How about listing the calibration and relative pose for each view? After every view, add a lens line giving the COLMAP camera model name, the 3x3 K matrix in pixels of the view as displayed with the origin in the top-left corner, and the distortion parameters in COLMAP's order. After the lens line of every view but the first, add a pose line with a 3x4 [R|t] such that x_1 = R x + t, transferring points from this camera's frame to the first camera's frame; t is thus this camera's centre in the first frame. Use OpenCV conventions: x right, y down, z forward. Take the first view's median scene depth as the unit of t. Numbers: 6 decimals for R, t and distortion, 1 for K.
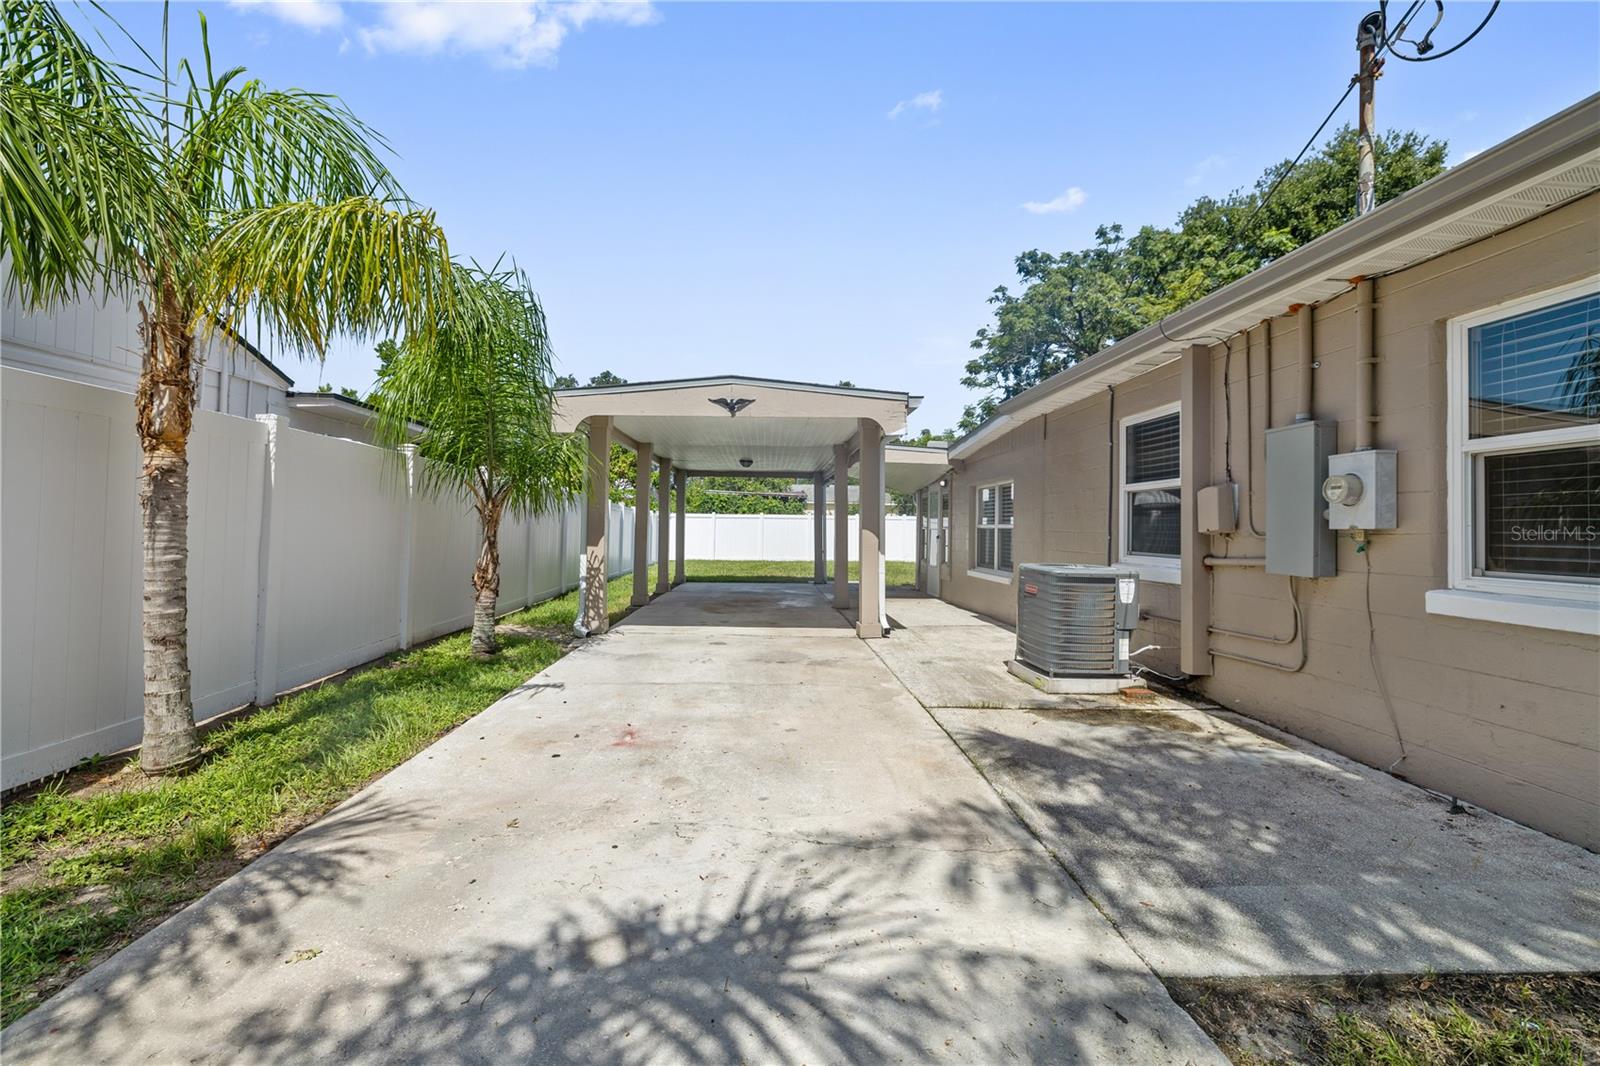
lens RADIAL K [[676.4, 0, 800.0], [0, 676.4, 507.9], [0, 0, 1]] dist [0.001601, 0.000063]
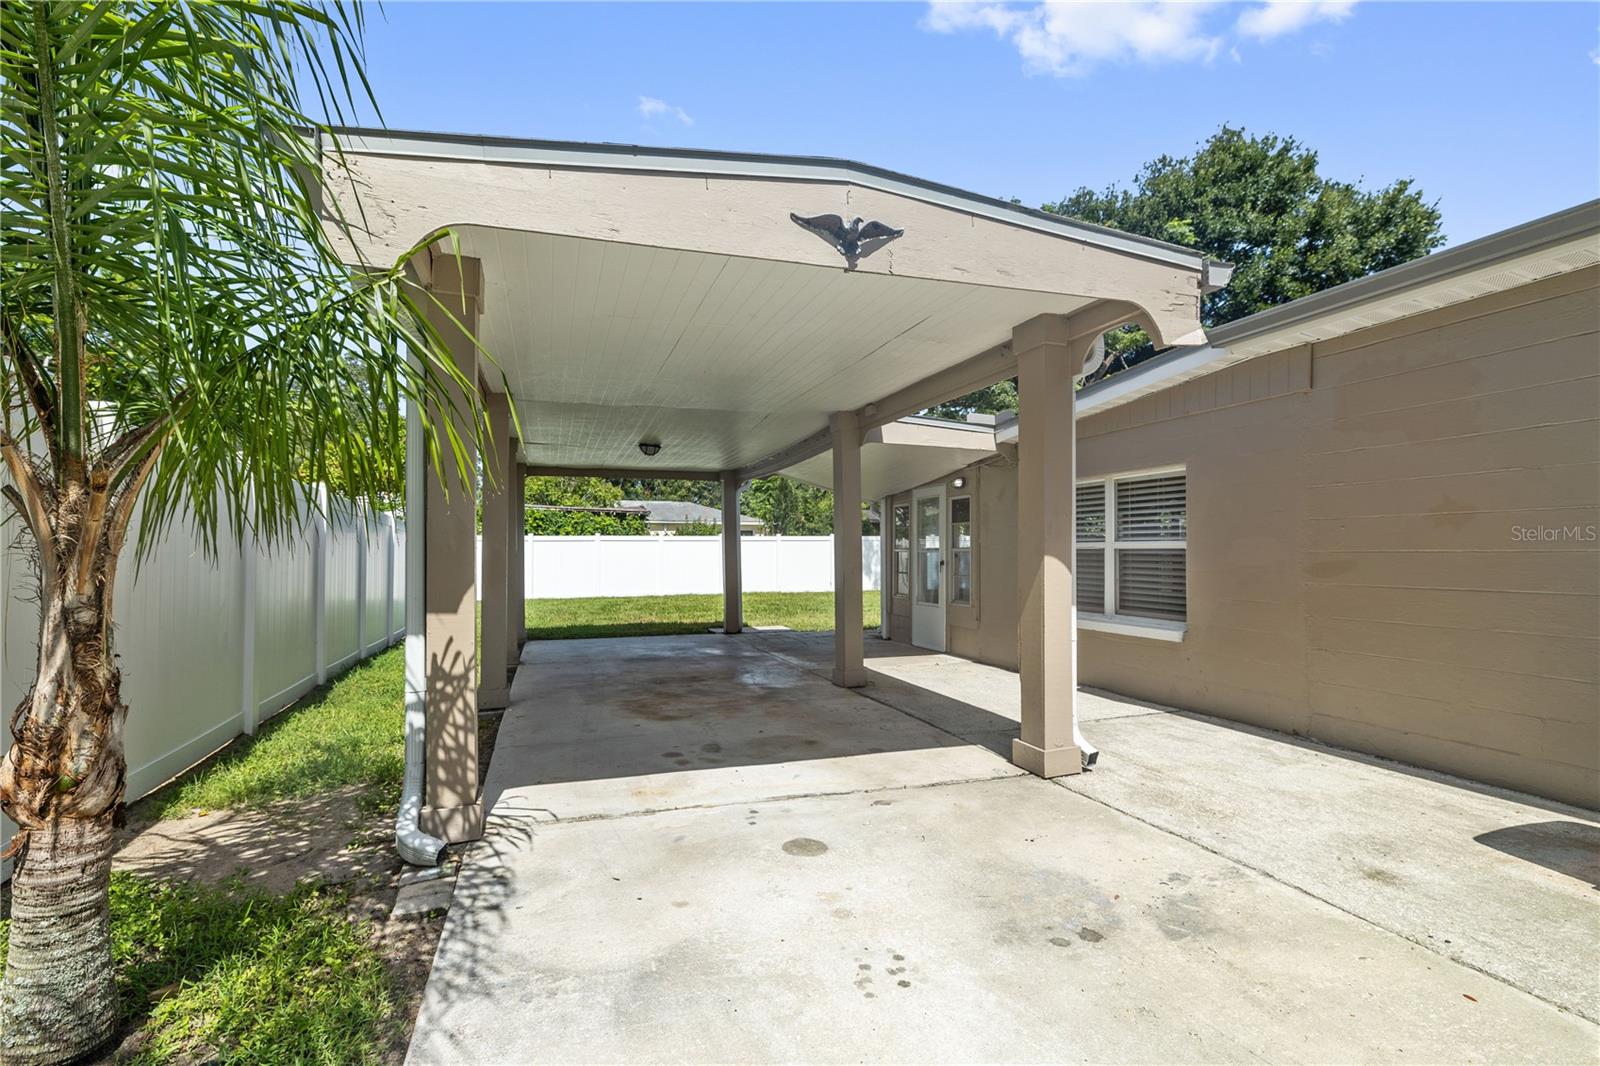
lens RADIAL K [[737.3, 0, 798.3], [0, 737.3, 540.4], [0, 0, 1]] dist [-0.016914, 0.000114]
pose [[0.962600, -0.014237, 0.270553, -0.144417], [0.010024, 0.999806, 0.016947, 0.007108], [-0.270742, -0.013601, 0.962556, 0.358289]]
